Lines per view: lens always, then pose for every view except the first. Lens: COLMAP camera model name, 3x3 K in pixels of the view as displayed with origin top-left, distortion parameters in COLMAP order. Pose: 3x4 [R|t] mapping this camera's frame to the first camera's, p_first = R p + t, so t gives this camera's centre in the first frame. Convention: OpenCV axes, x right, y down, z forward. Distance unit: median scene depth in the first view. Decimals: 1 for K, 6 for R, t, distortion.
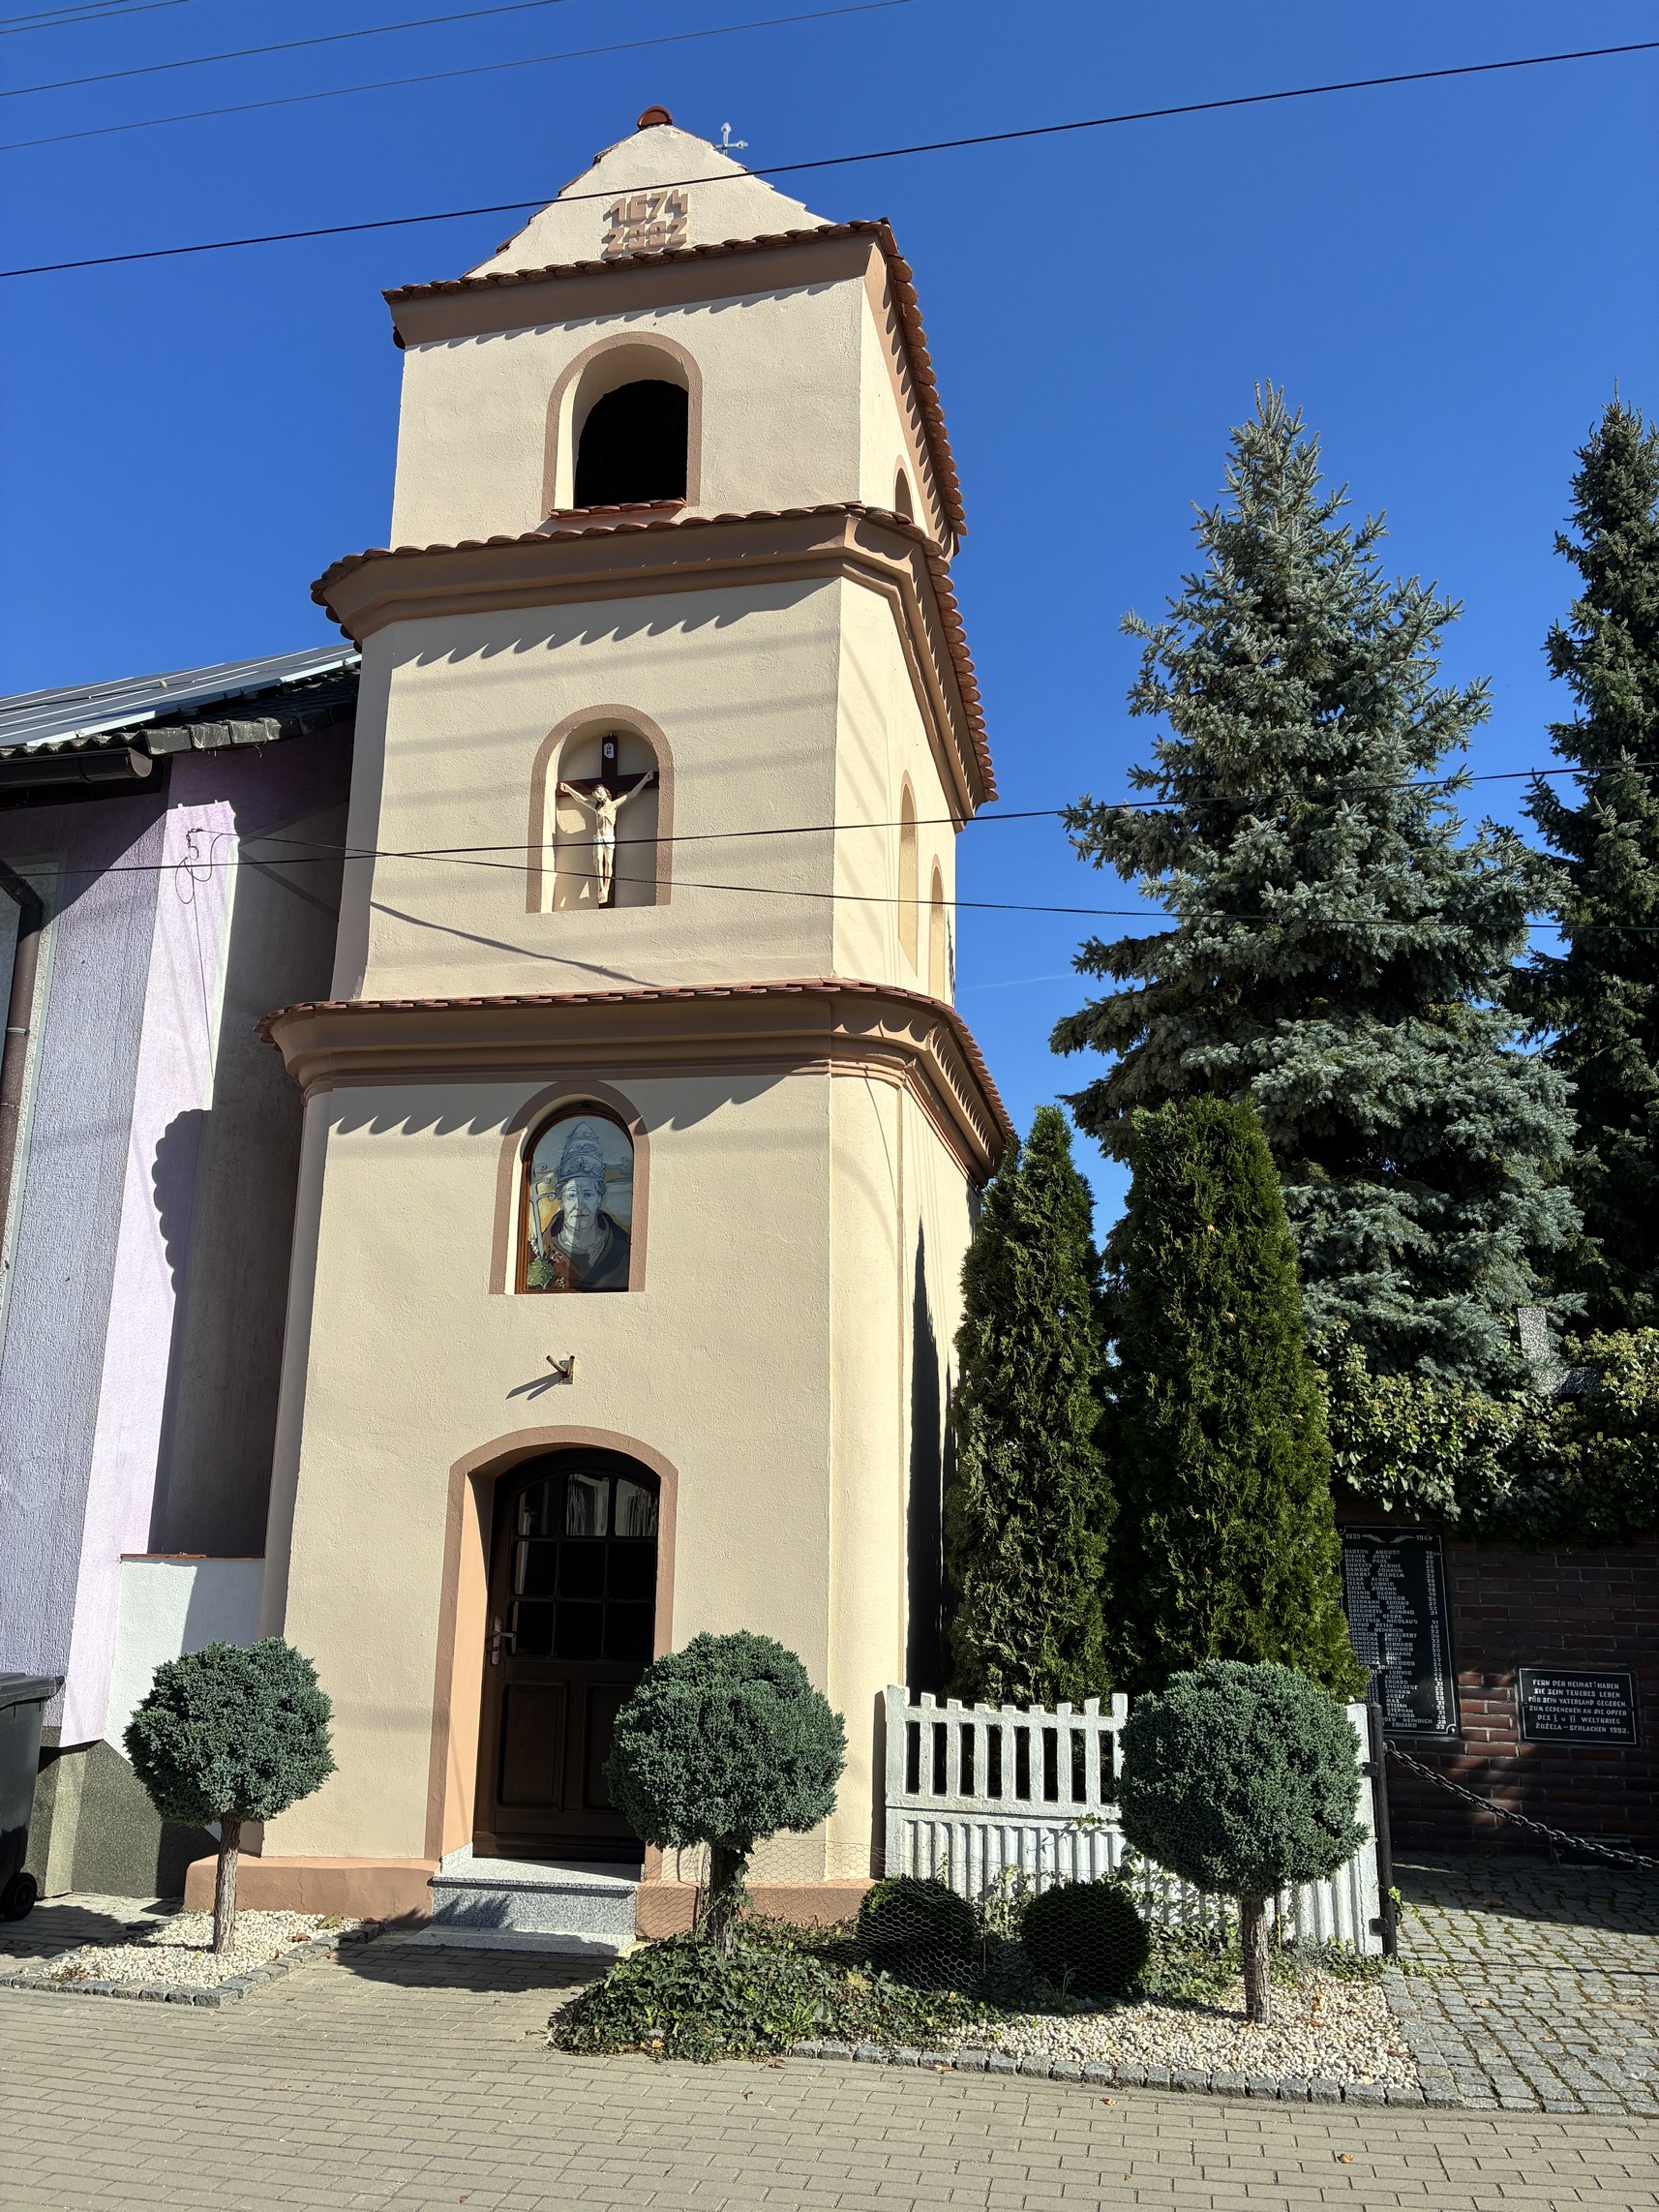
lens RADIAL K [[1672.8, 0, 815.8], [0, 1672.8, 1099.8], [0, 0, 1]] dist [0.041276, -0.044772]
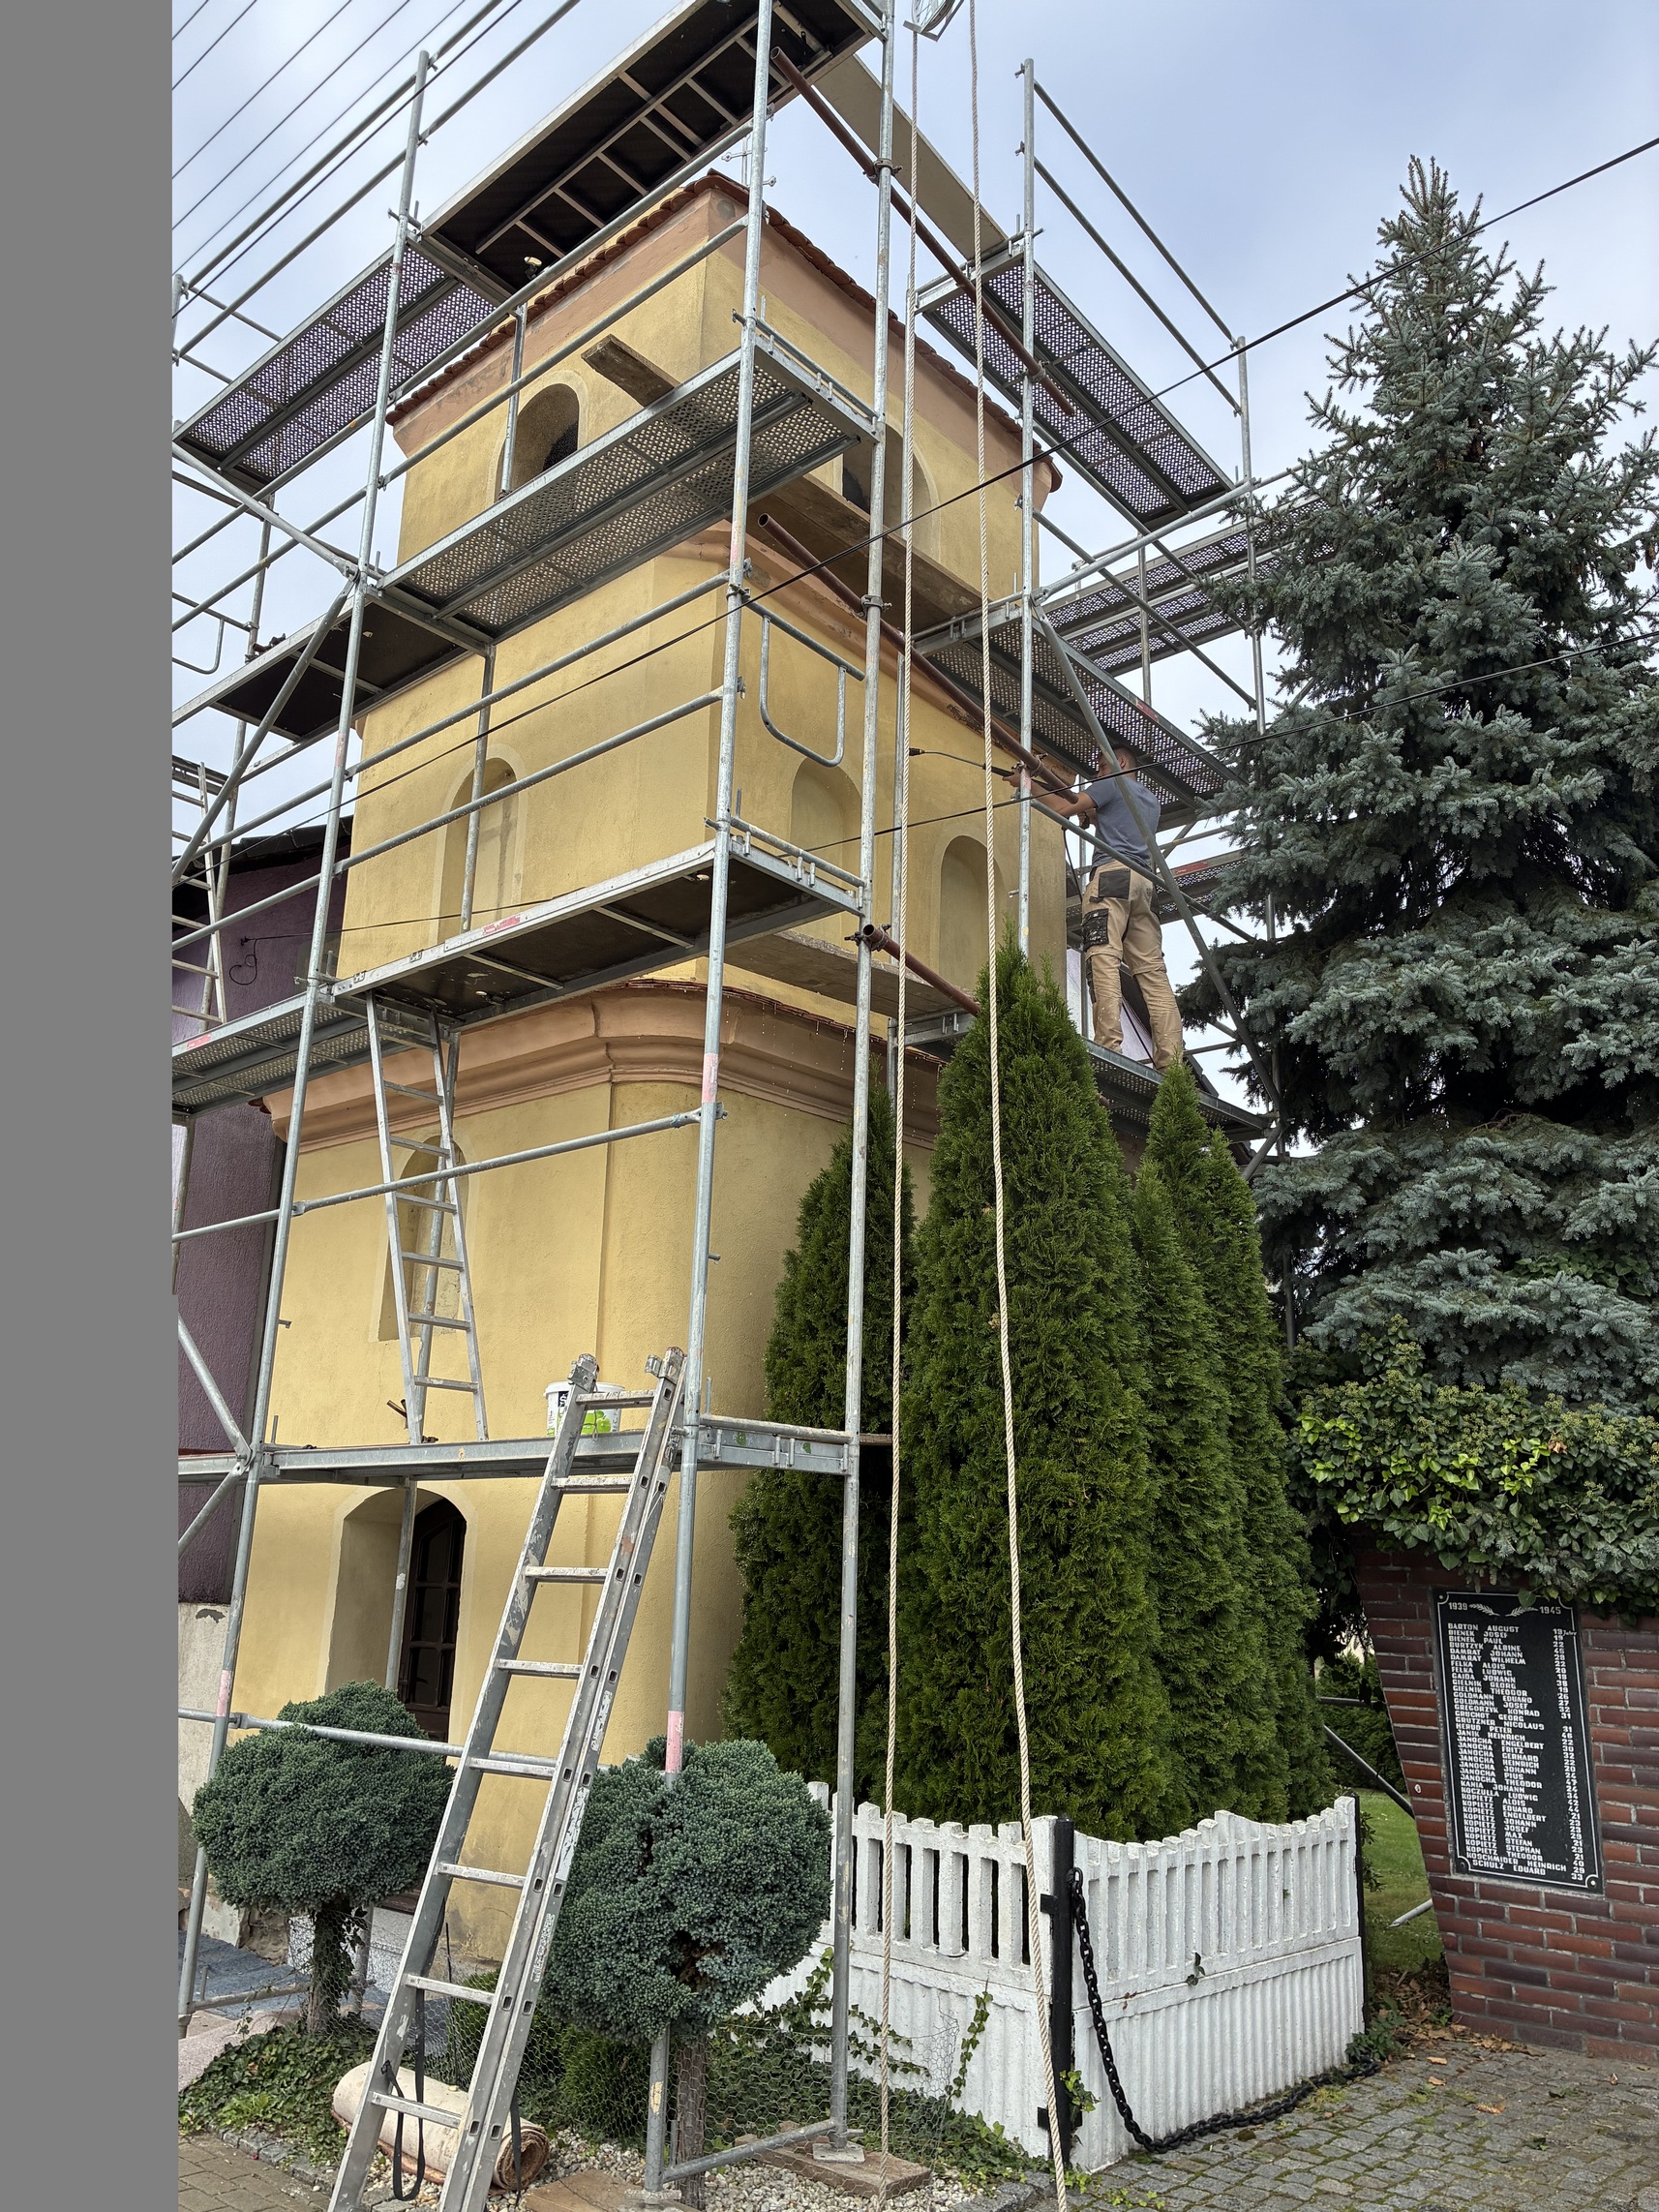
lens RADIAL K [[1672.8, 0, 821.2], [0, 1672.8, 1114.2], [0, 0, 1]] dist [0.041276, -0.044772]
pose [[0.863265, -0.121627, -0.489877, 0.514239], [0.106077, 0.992576, -0.059507, 0.062990], [0.493478, -0.000594, 0.869758, 0.232436]]
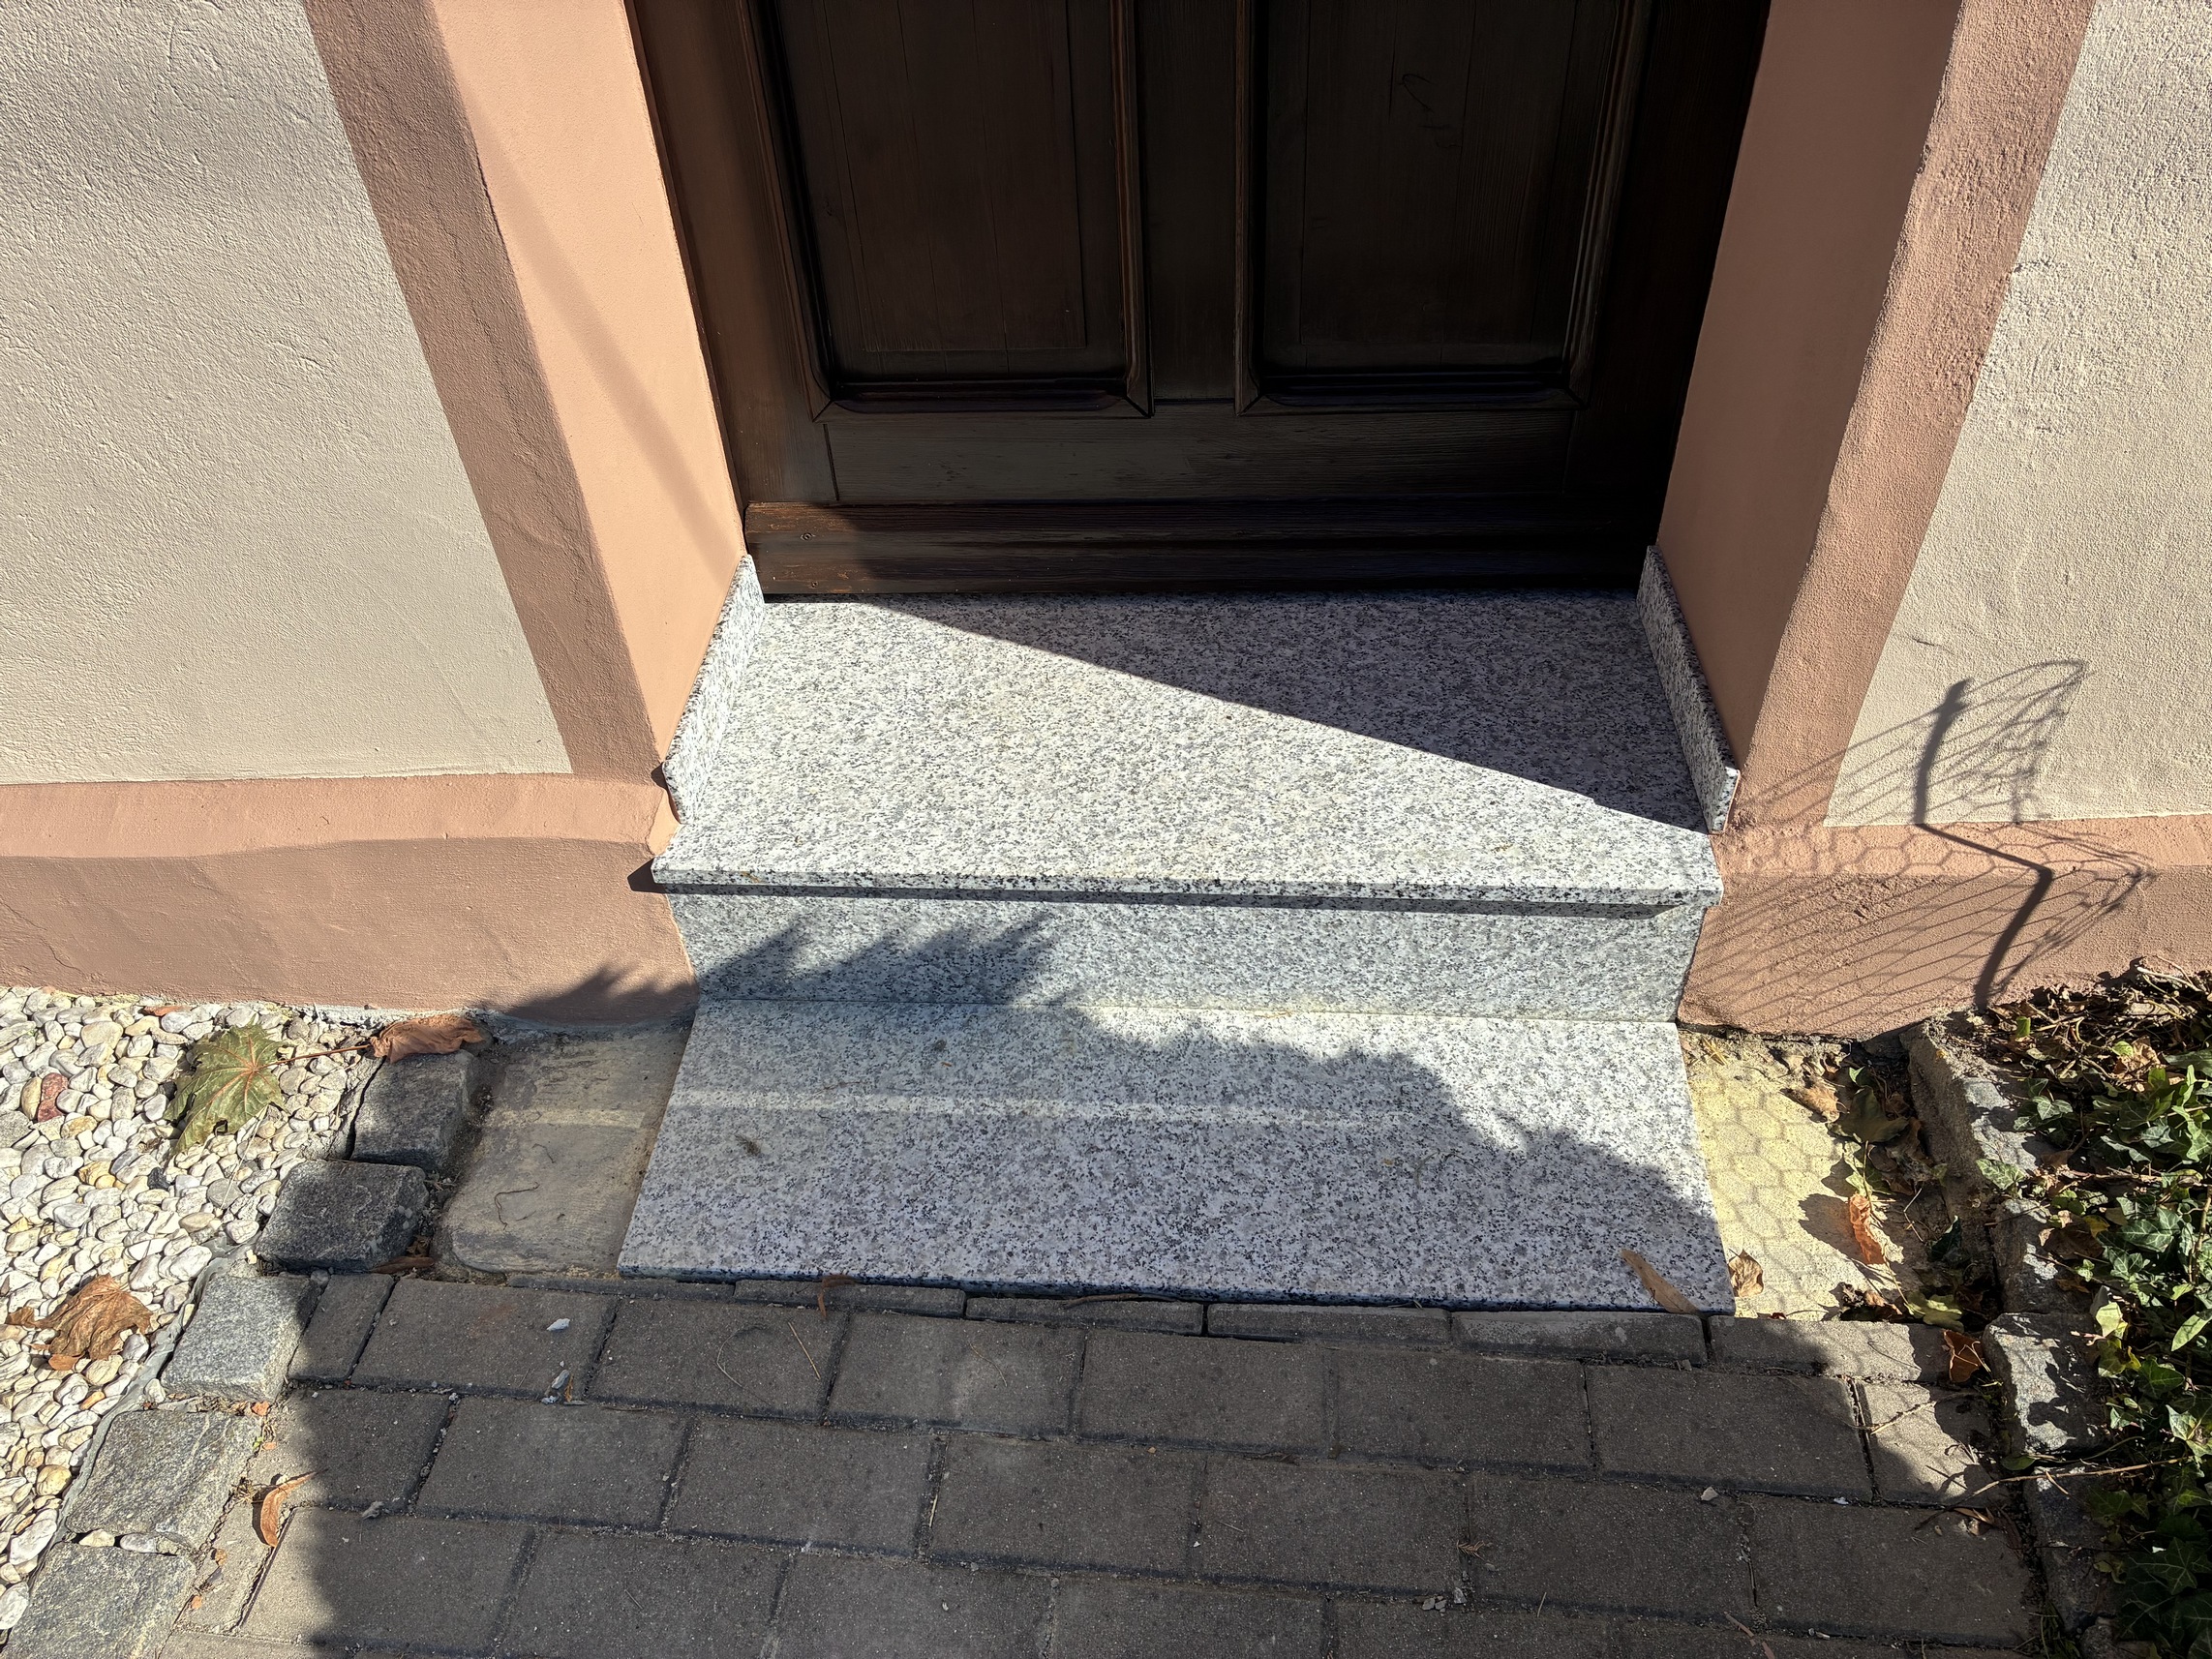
lens RADIAL K [[1672.8, 0, 1101.8], [0, 1672.8, 825.4], [0, 0, 1]] dist [0.041276, -0.044772]
pose [[0.991091, -0.122275, 0.052791, -0.154413], [0.025389, 0.562559, 0.826367, 0.246569], [-0.130742, -0.817665, 0.560652, 0.745248]]
